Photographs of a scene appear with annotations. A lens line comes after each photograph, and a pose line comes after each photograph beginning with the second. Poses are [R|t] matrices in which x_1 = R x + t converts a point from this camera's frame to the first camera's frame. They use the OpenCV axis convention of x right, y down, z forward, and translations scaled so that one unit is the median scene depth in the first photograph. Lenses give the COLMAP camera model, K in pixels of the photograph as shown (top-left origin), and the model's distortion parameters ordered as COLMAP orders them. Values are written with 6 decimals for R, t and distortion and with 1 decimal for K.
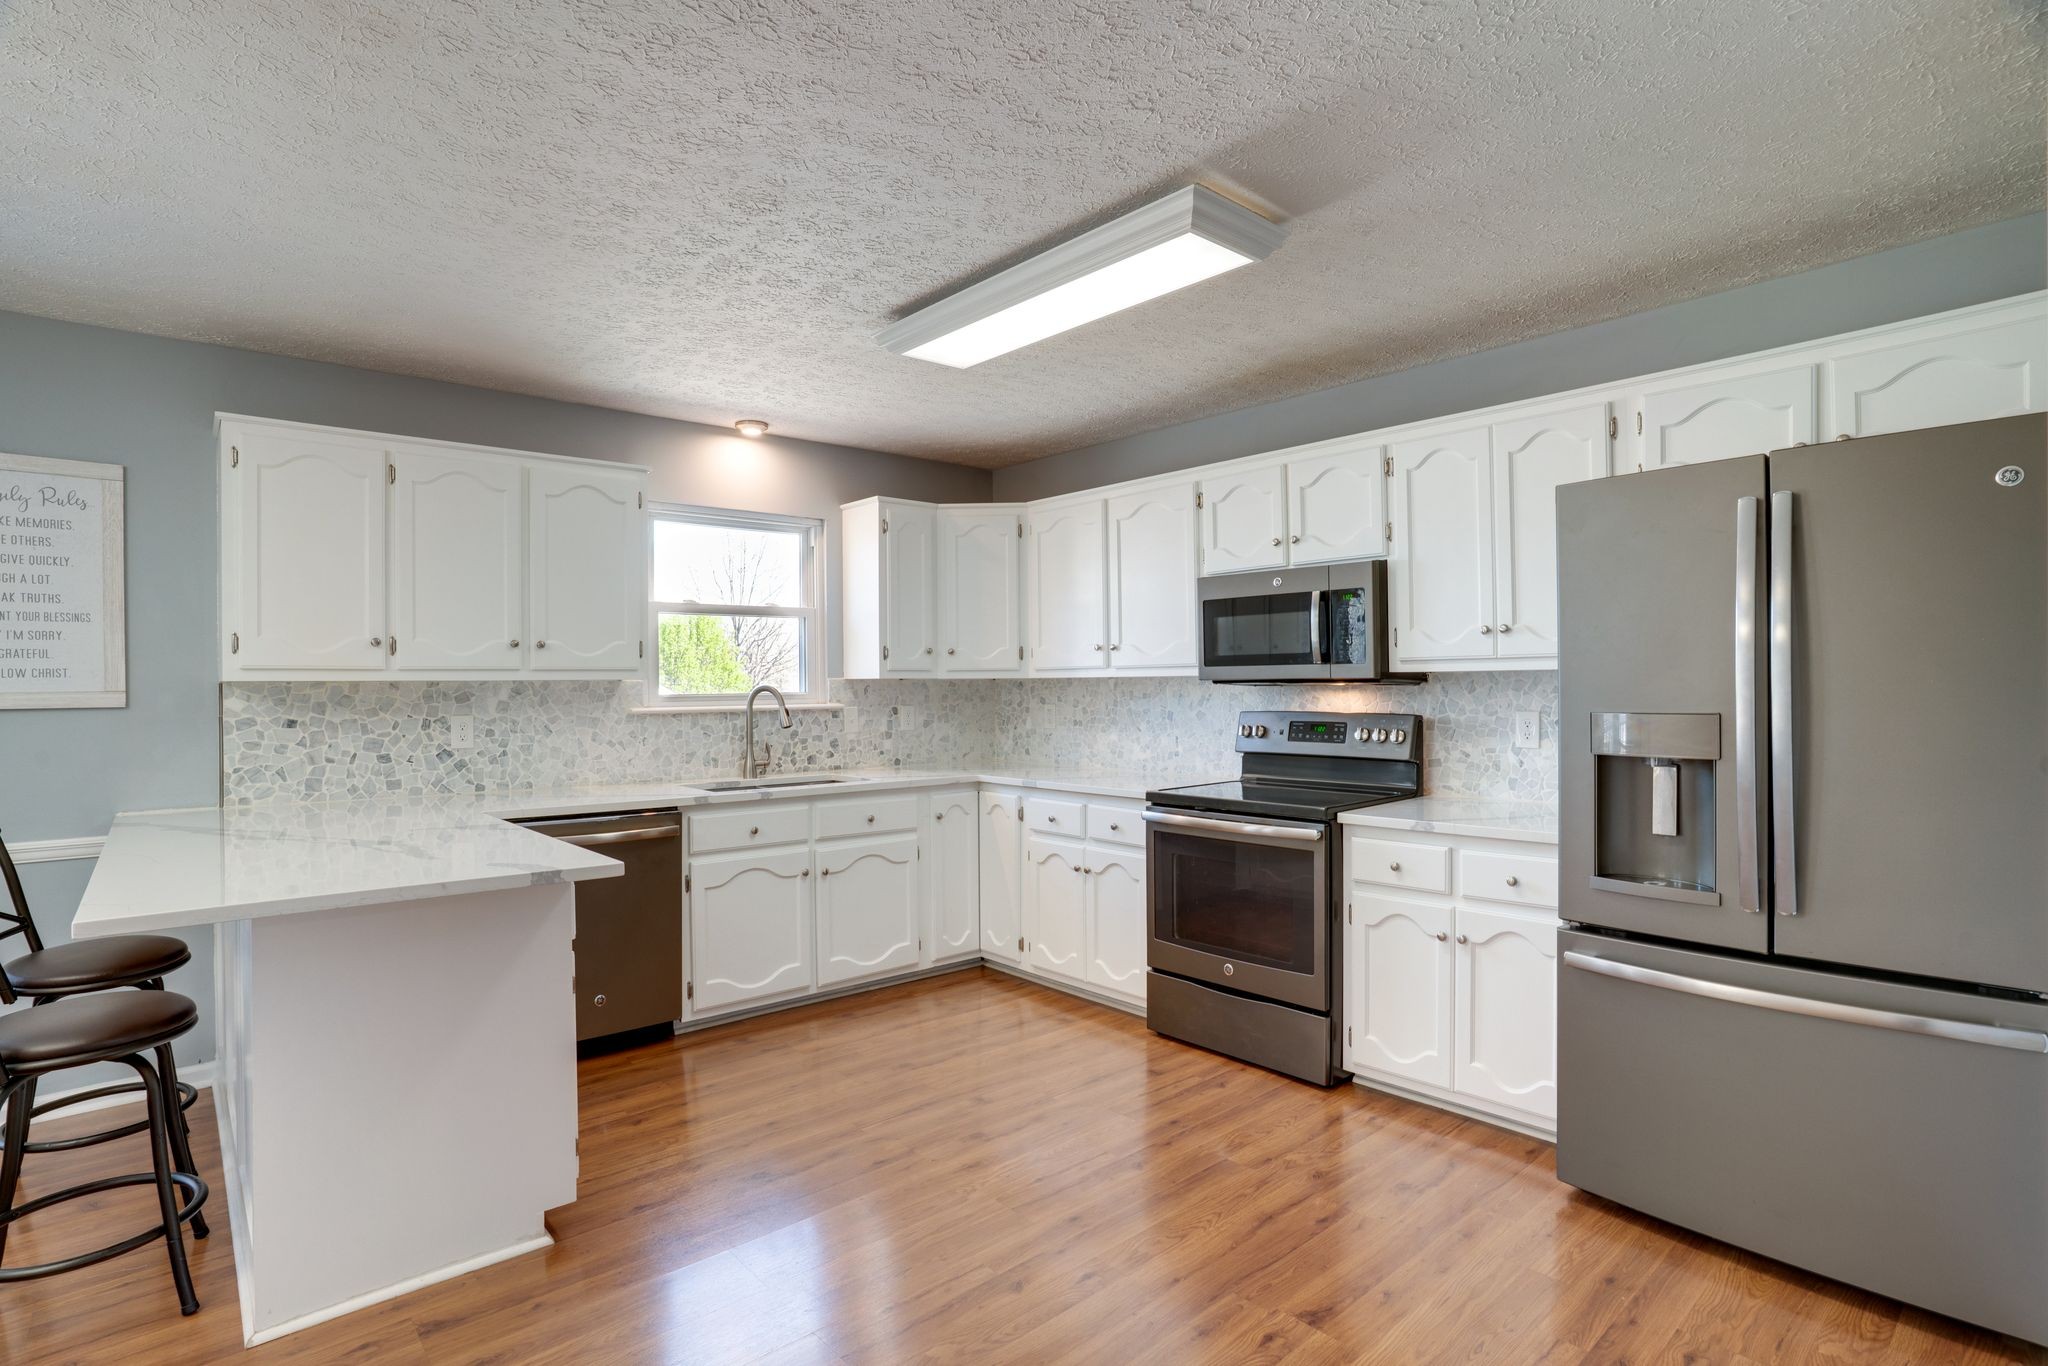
lens RADIAL K [[1036.2, 0, 1023.2], [0, 1036.2, 686.7], [0, 0, 1]] dist [-0.085329, 0.049355]
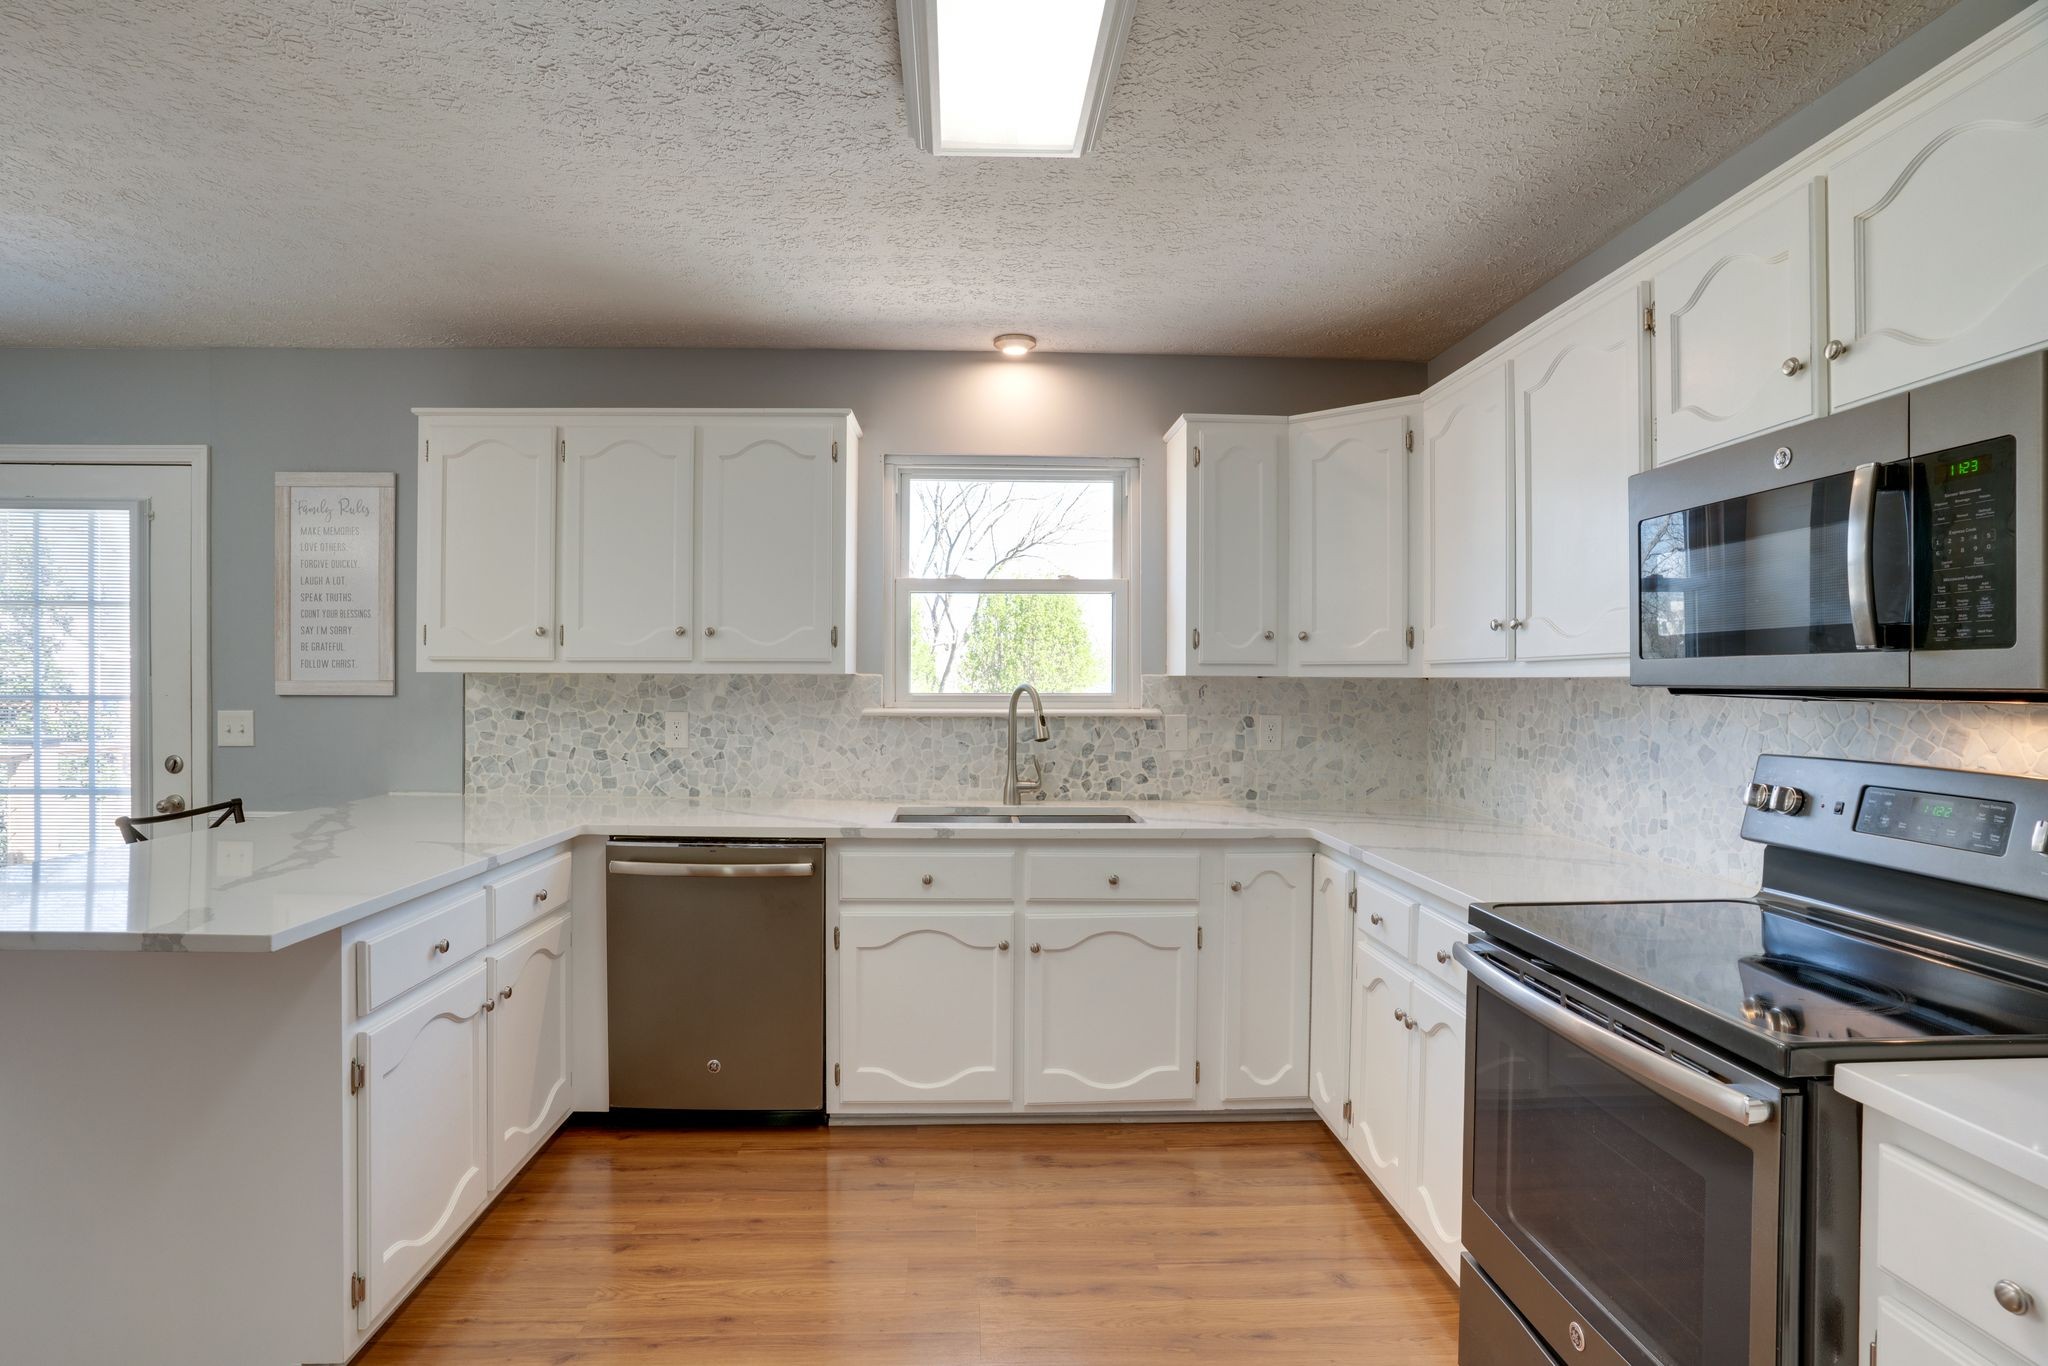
lens RADIAL K [[1036.2, 0, 1023.2], [0, 1036.2, 686.7], [0, 0, 1]] dist [-0.085329, 0.049355]
pose [[0.773852, 0.016747, -0.633145, 0.246568], [-0.013370, 0.999860, 0.010107, -0.006896], [0.633225, 0.000644, 0.773968, 0.444732]]
